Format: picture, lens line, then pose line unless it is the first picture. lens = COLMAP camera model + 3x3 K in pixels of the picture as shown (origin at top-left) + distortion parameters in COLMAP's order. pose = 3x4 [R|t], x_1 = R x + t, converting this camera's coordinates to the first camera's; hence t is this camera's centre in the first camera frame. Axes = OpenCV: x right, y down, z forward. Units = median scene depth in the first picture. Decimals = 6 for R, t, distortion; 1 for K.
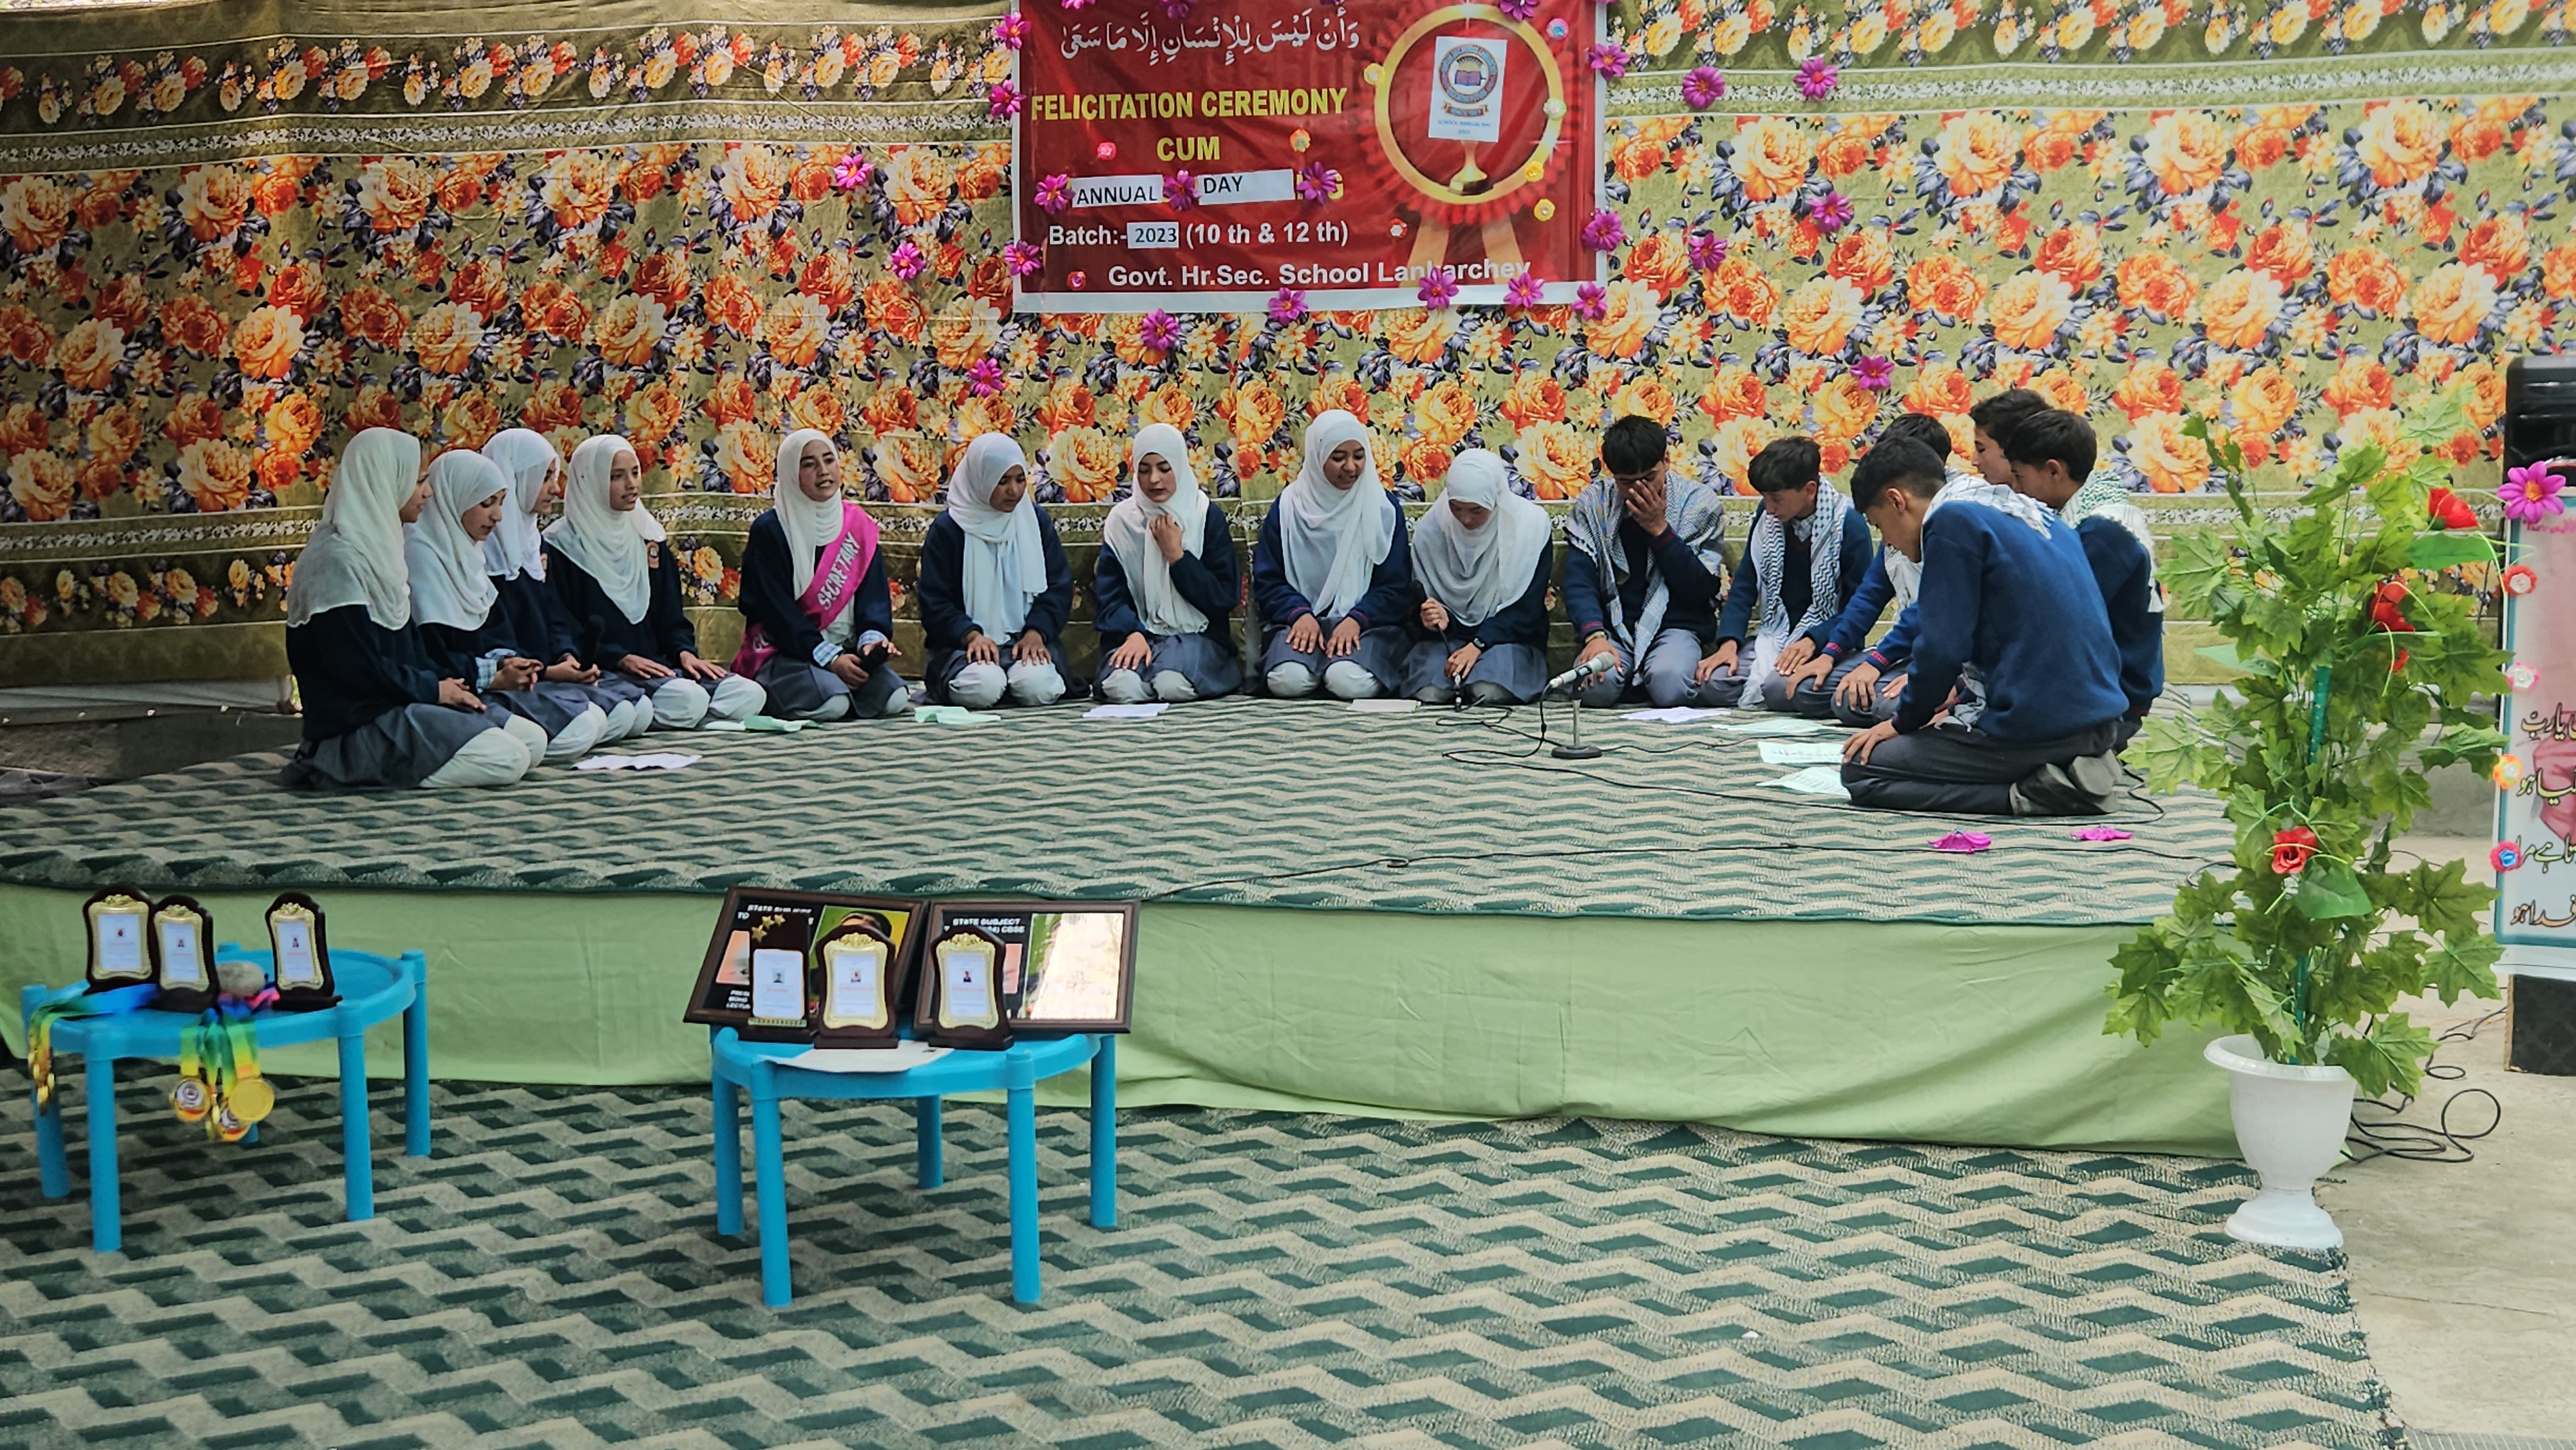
lens RADIAL K [[2628.7, 0, 1218.4], [0, 2628.7, 711.4], [0, 0, 1]] dist [0.049041, 0.000000]
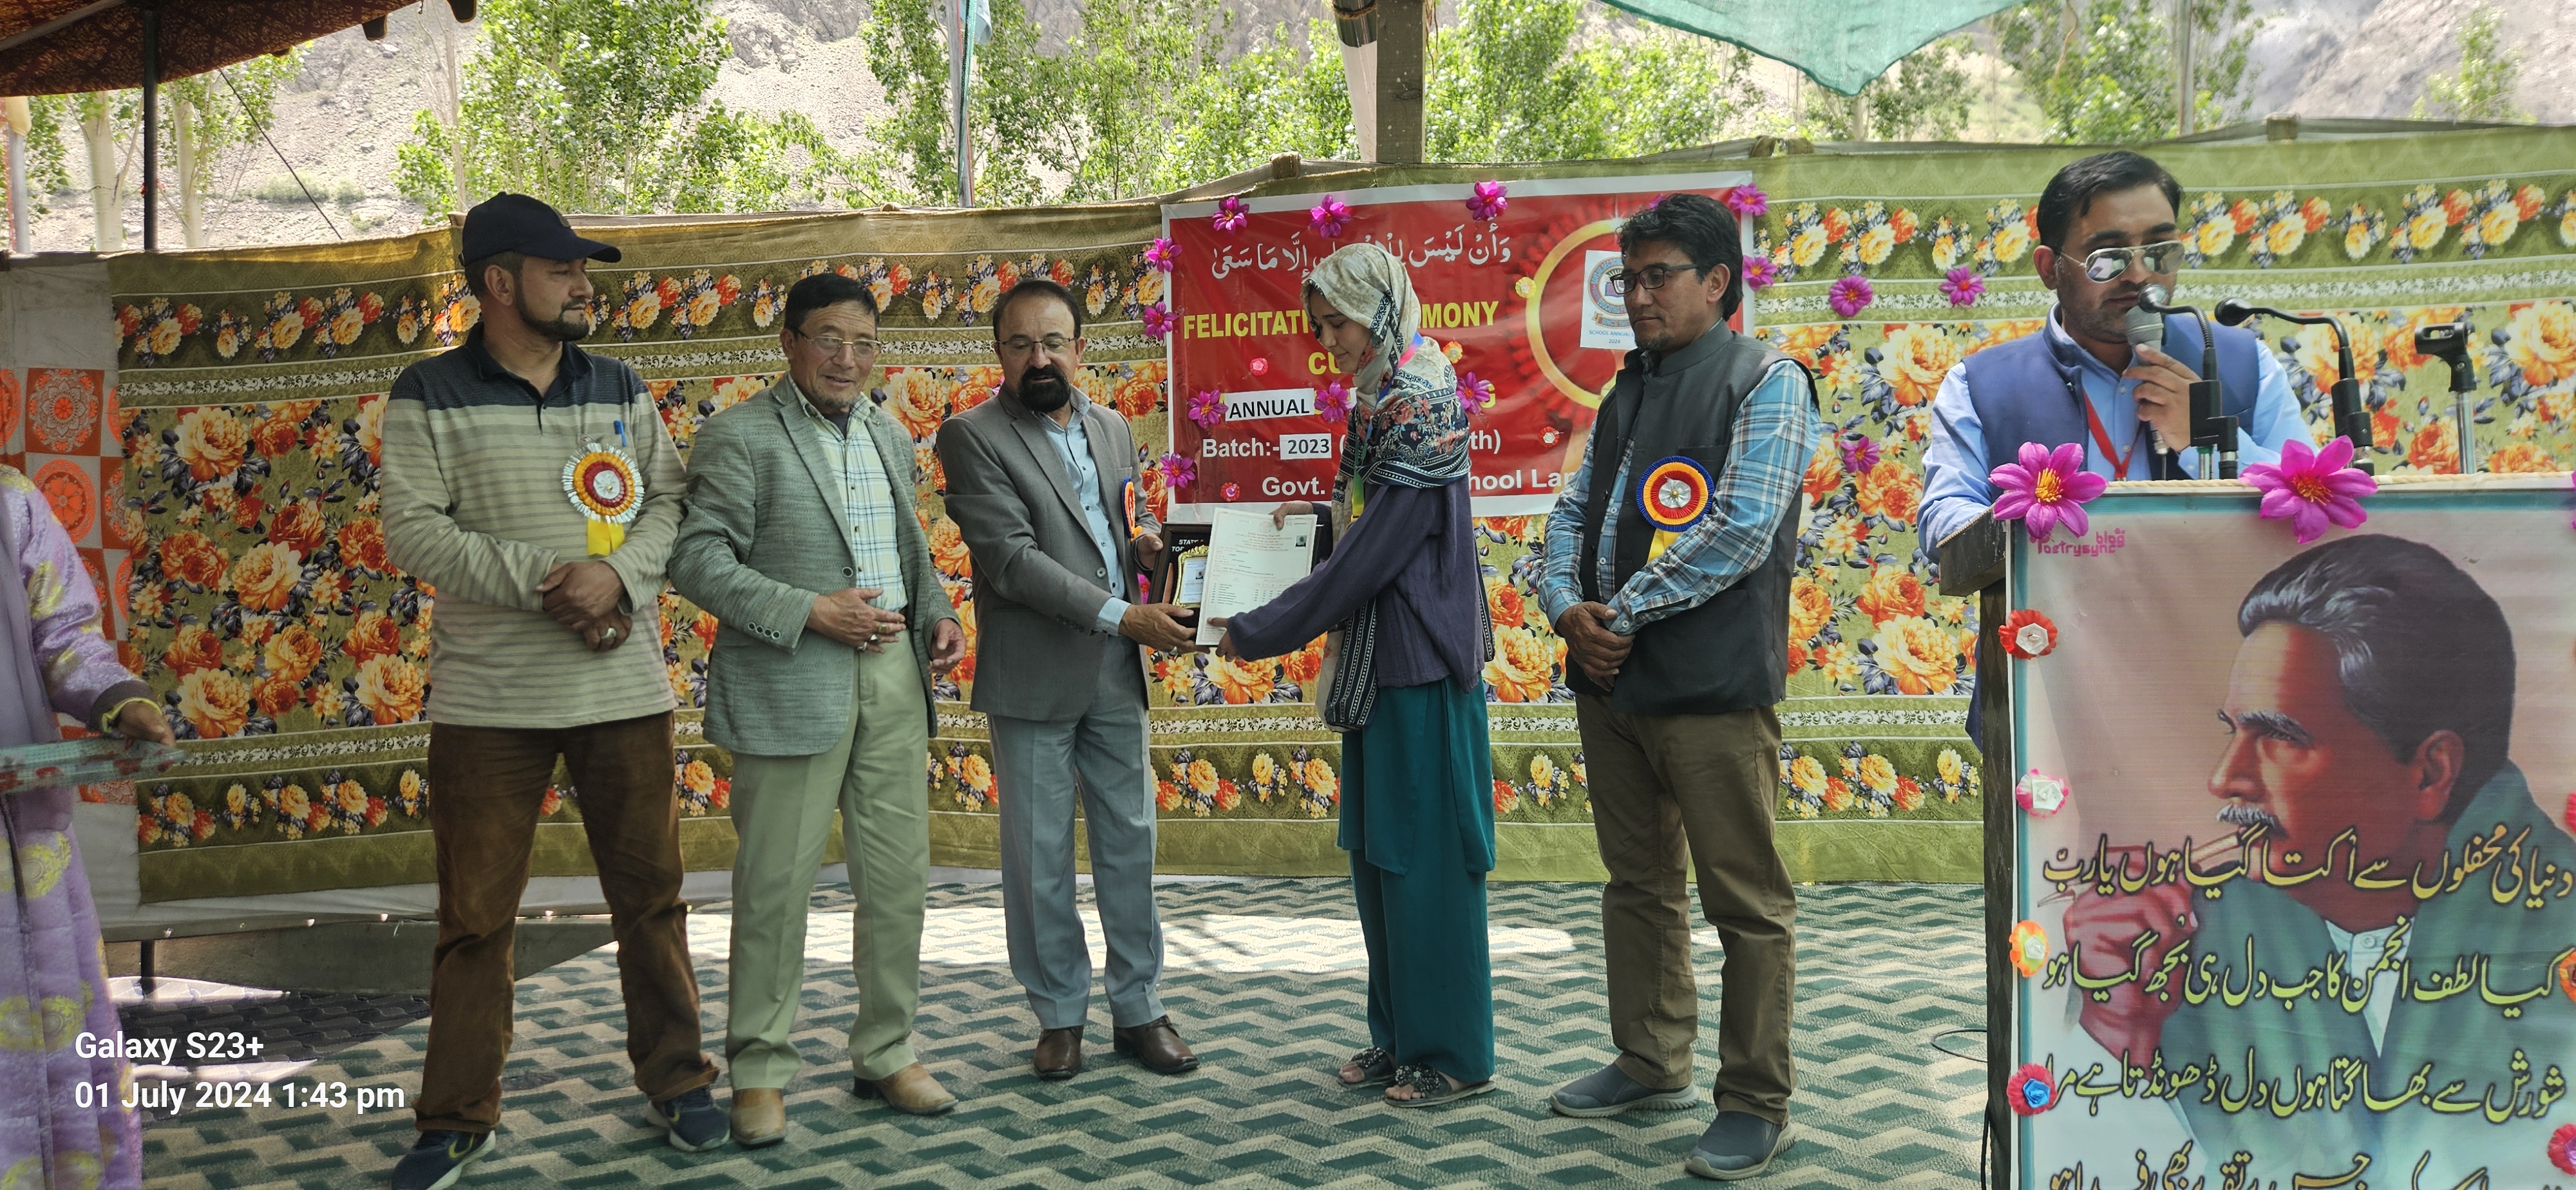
lens RADIAL K [[1716.0, 0, 1249.8], [0, 1716.0, 584.0], [0, 0, 1]] dist [0.071689, -0.068735]
pose [[0.999638, -0.013440, 0.023306, -0.064026], [0.016029, 0.993270, -0.114706, -0.053383], [-0.021607, 0.115038, 0.993126, 0.355101]]
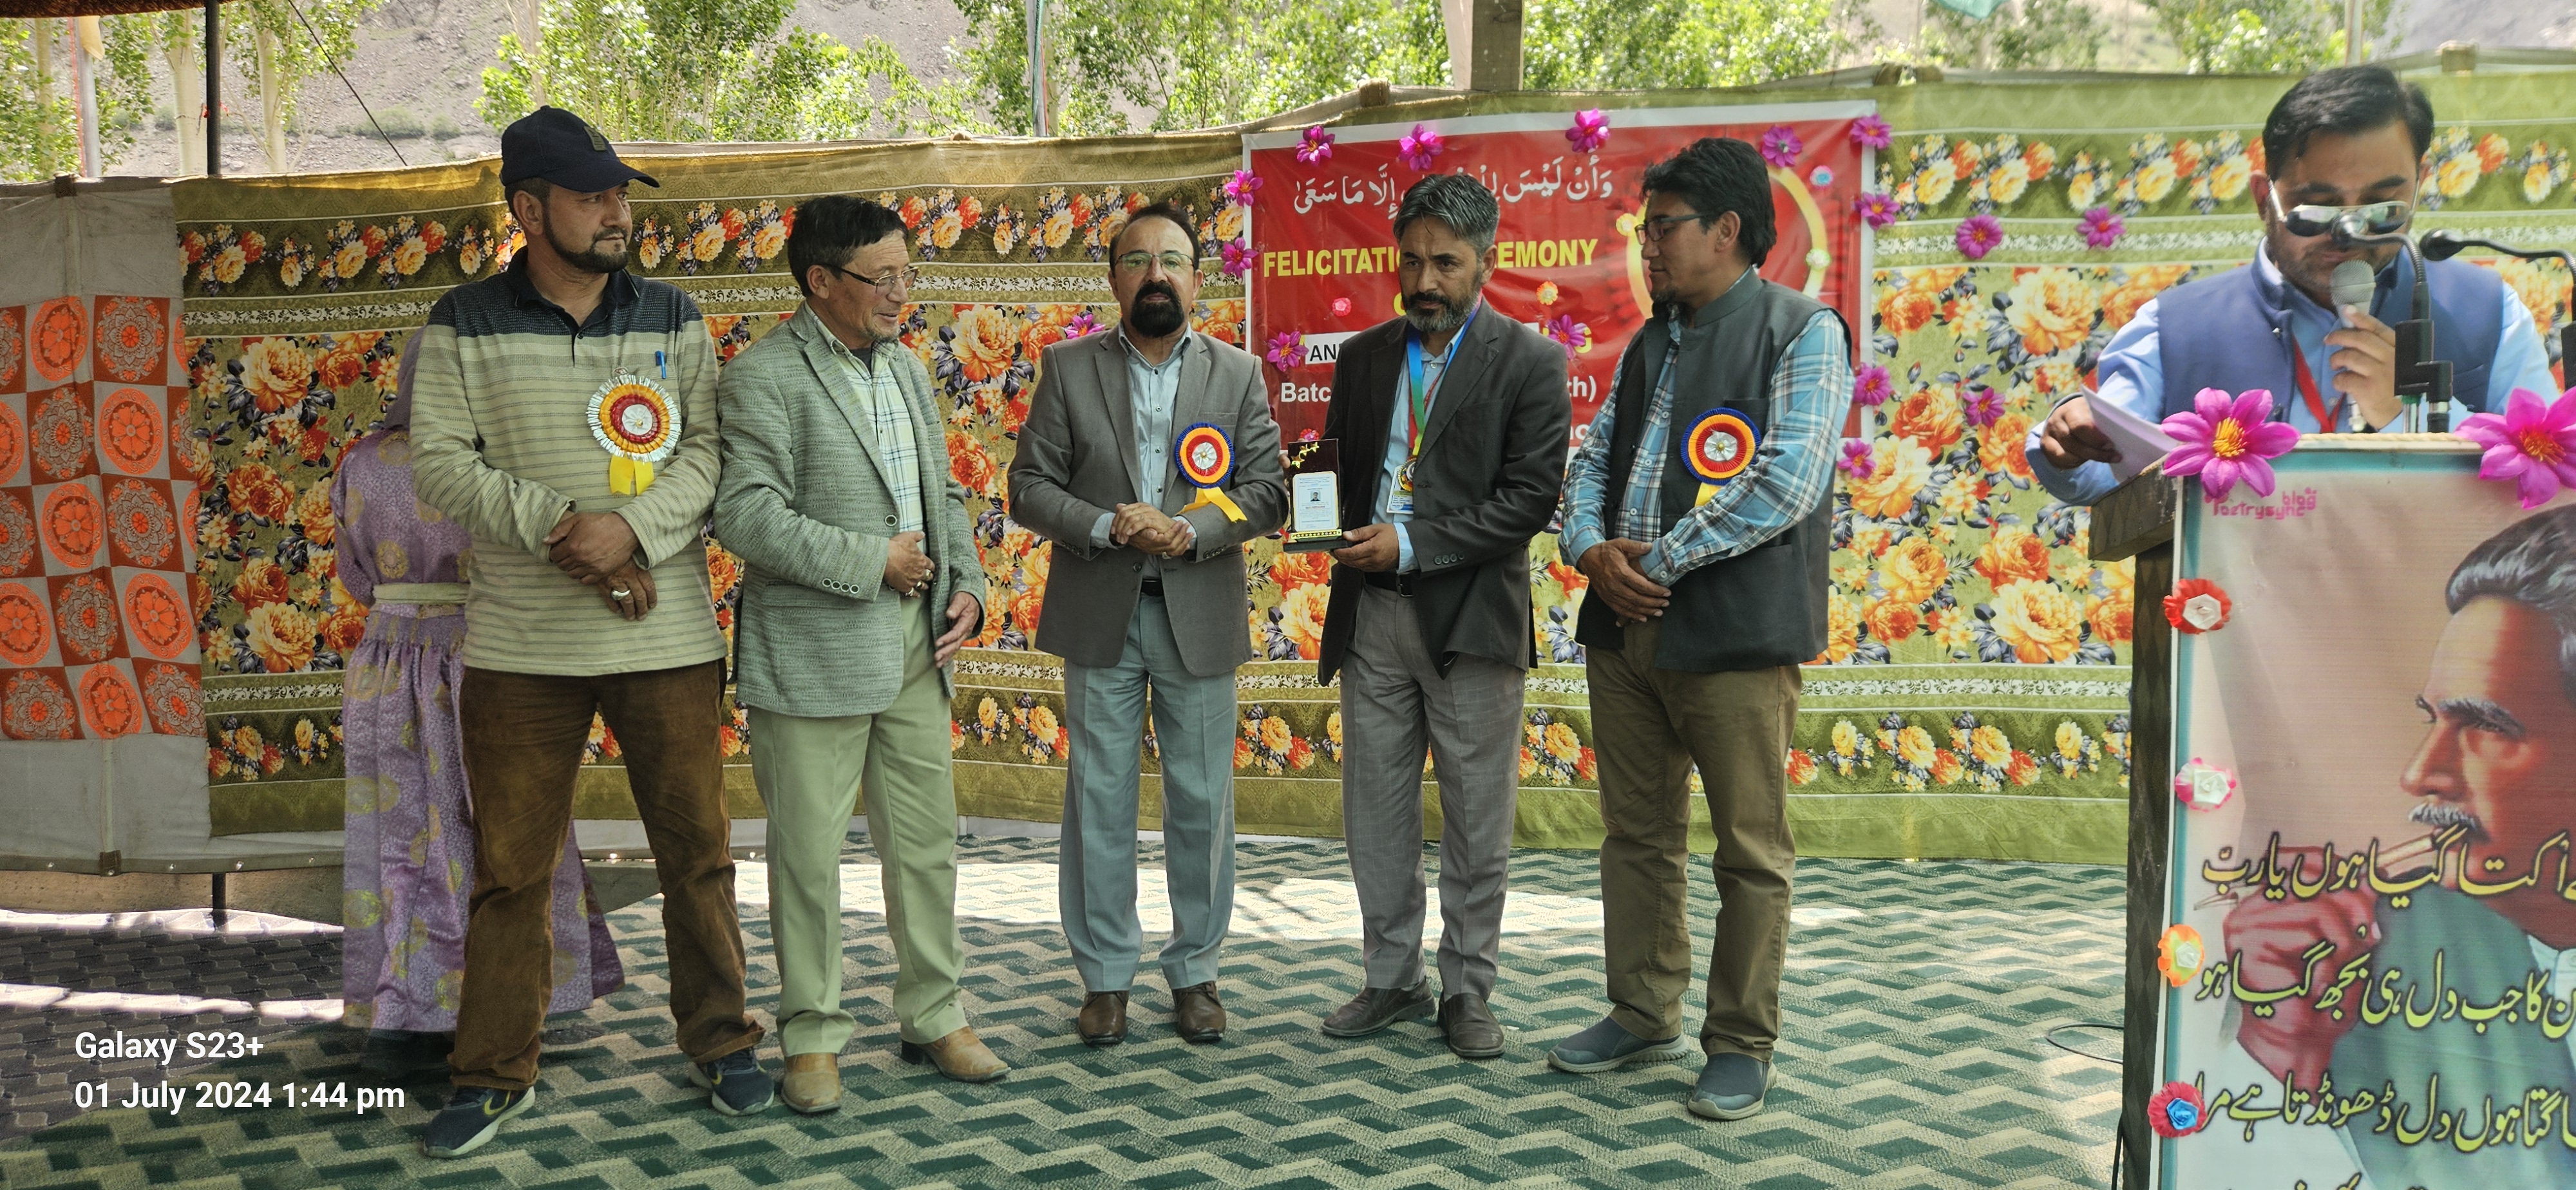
lens RADIAL K [[1716.0, 0, 1266.8], [0, 1716.0, 621.6], [0, 0, 1]] dist [0.071689, -0.068735]
pose [[0.999841, 0.003782, -0.017400, -0.060078], [-0.004914, 0.997840, -0.065512, -0.055987], [0.017114, 0.065587, 0.997700, 0.380934]]
